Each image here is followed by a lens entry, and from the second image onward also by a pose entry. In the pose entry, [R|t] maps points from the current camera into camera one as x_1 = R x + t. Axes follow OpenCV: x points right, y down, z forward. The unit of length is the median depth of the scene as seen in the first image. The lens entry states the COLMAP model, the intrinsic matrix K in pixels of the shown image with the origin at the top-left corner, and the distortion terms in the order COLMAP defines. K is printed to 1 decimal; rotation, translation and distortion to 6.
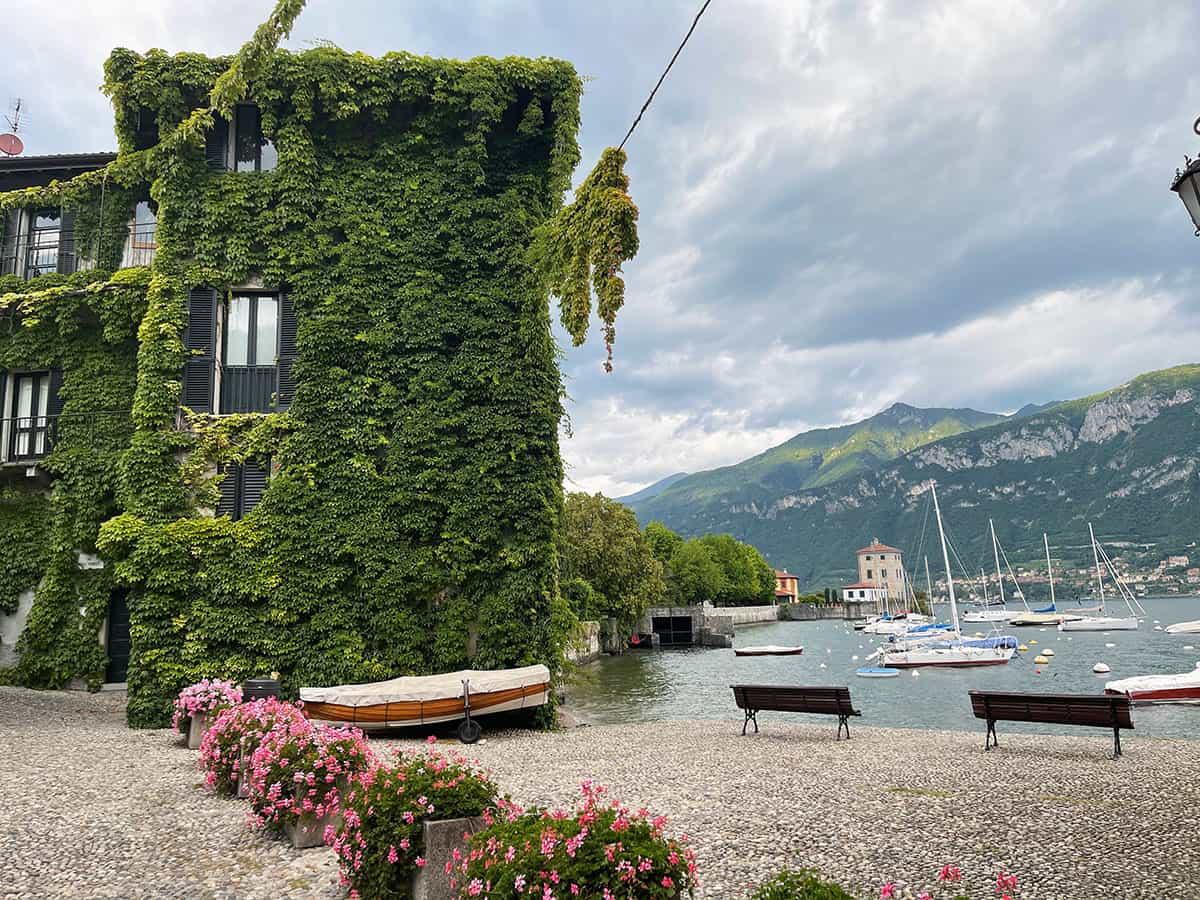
lens RADIAL K [[983.7, 0, 600.0], [0, 983.7, 450.0], [0, 0, 1]] dist [0.042030, -0.008376]
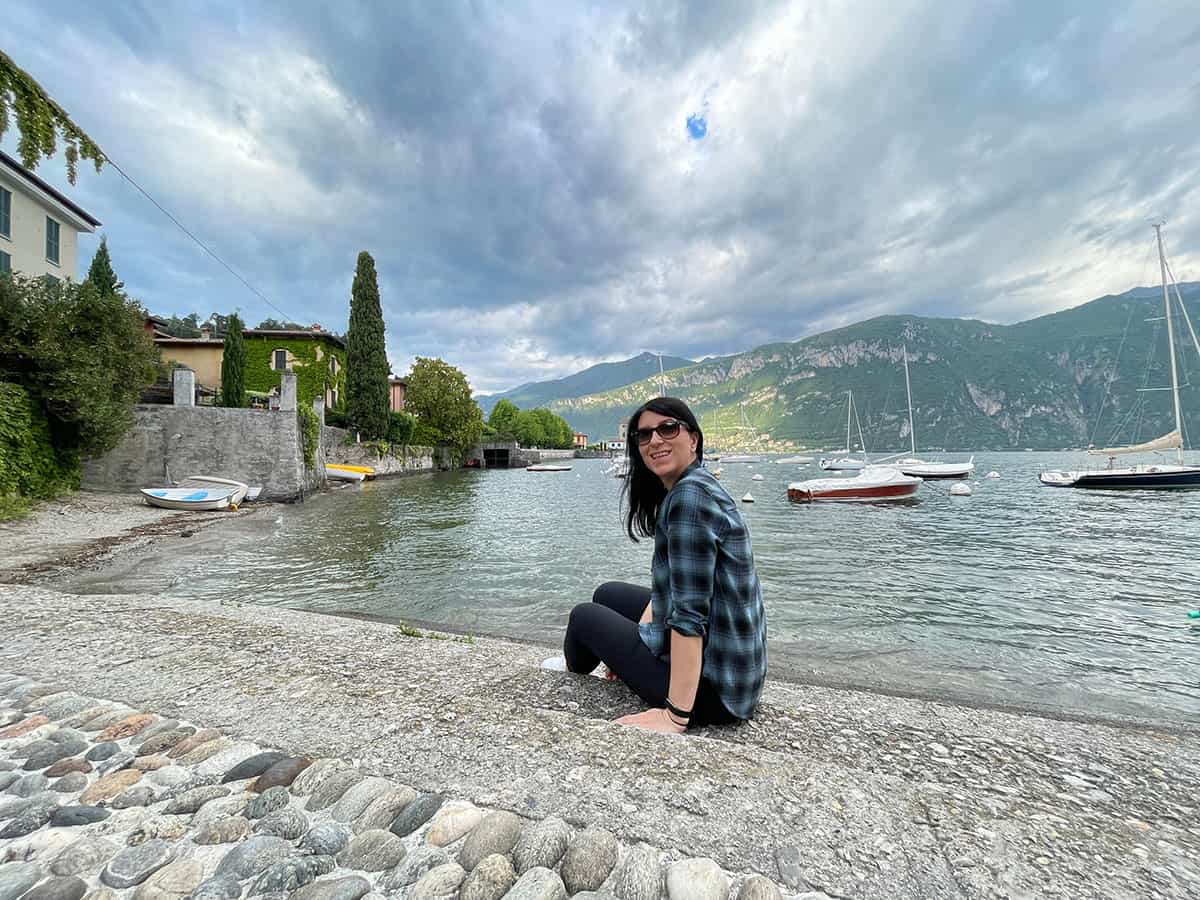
lens RADIAL K [[983.7, 0, 600.0], [0, 983.7, 450.0], [0, 0, 1]] dist [0.042030, -0.008376]
pose [[0.965319, 0.014540, 0.260667, -0.221096], [-0.065412, 0.980071, 0.187567, -0.167037], [-0.252745, -0.198113, 0.947033, -0.654165]]
